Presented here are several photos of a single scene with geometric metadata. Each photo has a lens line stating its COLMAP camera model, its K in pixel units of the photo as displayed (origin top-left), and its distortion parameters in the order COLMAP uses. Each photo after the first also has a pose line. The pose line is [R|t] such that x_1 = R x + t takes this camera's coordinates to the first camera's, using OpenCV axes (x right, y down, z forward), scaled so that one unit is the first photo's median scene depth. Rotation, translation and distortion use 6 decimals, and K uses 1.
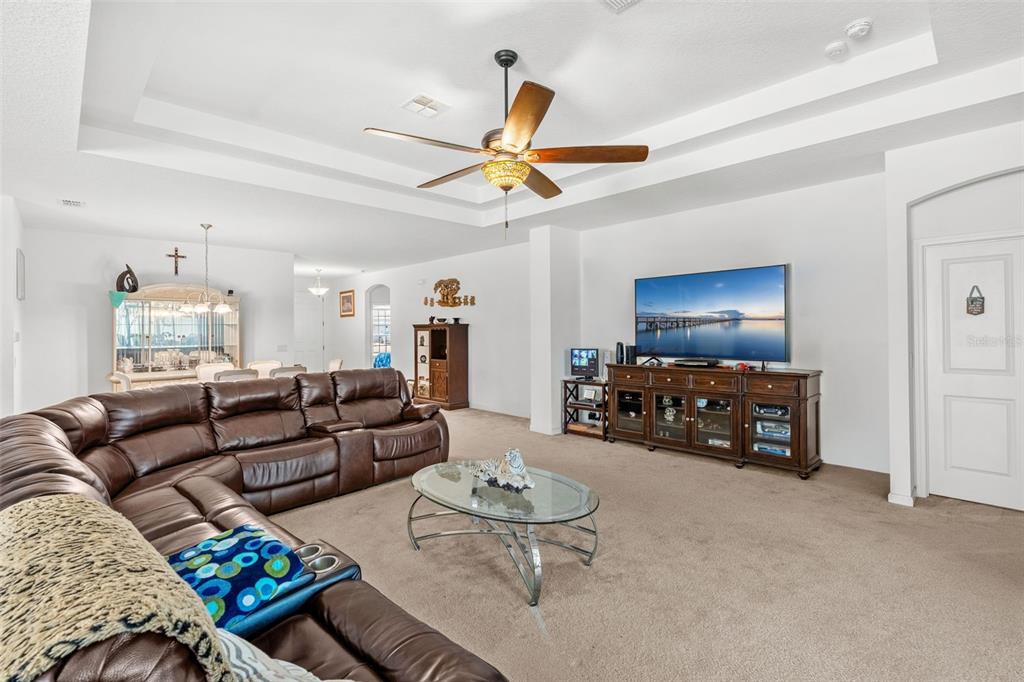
lens RADIAL K [[465.3, 0, 505.8], [0, 465.3, 332.8], [0, 0, 1]] dist [-0.000479, 0.002438]
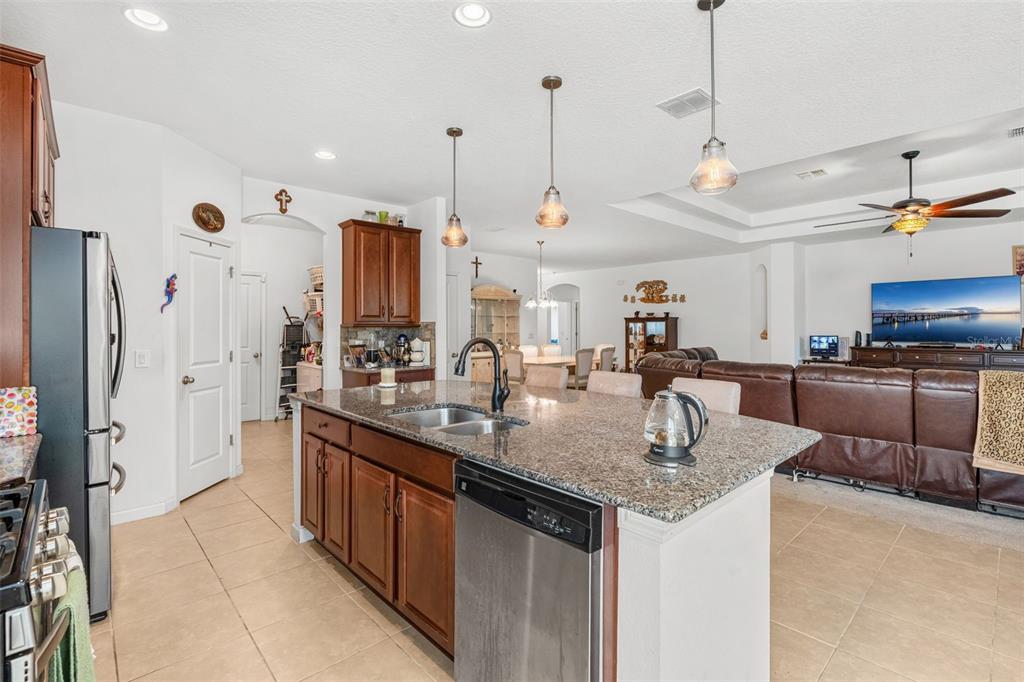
lens RADIAL K [[465.3, 0, 517.1], [0, 465.3, 323.7], [0, 0, 1]] dist [-0.000479, 0.002438]
pose [[0.999978, 0.005395, -0.003916, -0.590596], [-0.005433, 0.999939, -0.009607, 0.014513], [0.003864, 0.009628, 0.999946, -0.279451]]
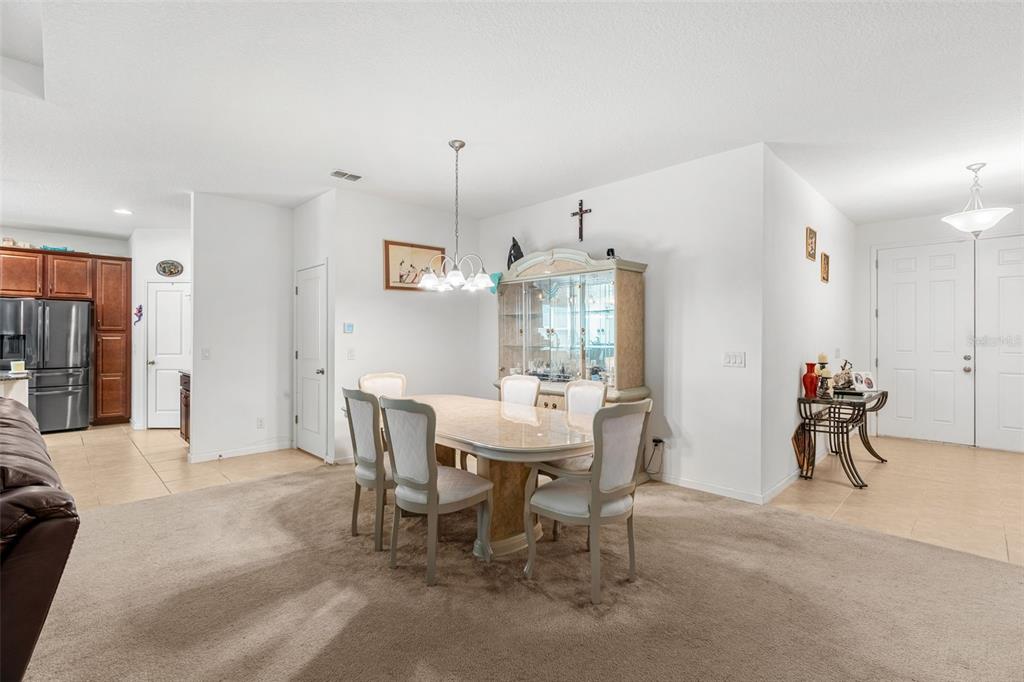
lens RADIAL K [[465.3, 0, 505.2], [0, 465.3, 335.0], [0, 0, 1]] dist [-0.000479, 0.002438]
pose [[0.007558, 0.002083, -0.999969, -0.034001], [-0.006273, 0.999978, 0.002035, 0.012296], [0.999952, 0.006257, 0.007571, 0.885972]]
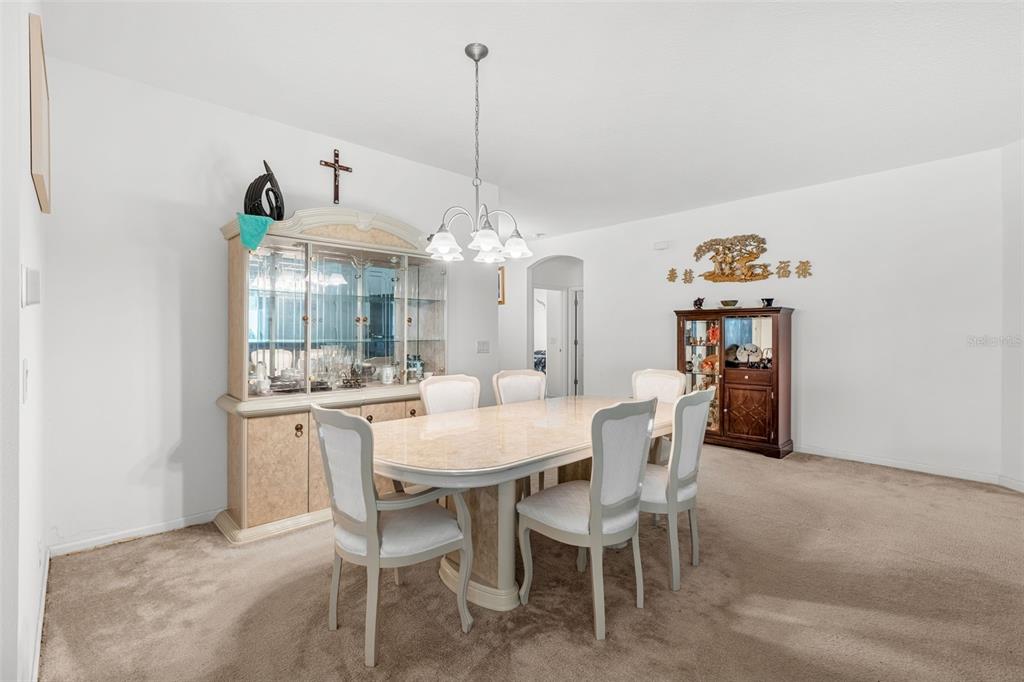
lens RADIAL K [[465.3, 0, 515.0], [0, 465.3, 333.7], [0, 0, 1]] dist [-0.000479, 0.002438]
pose [[0.999945, 0.009034, 0.005364, -0.511078], [-0.009006, 0.999946, -0.005191, 0.022264], [-0.005411, 0.005143, 0.999972, 0.484152]]
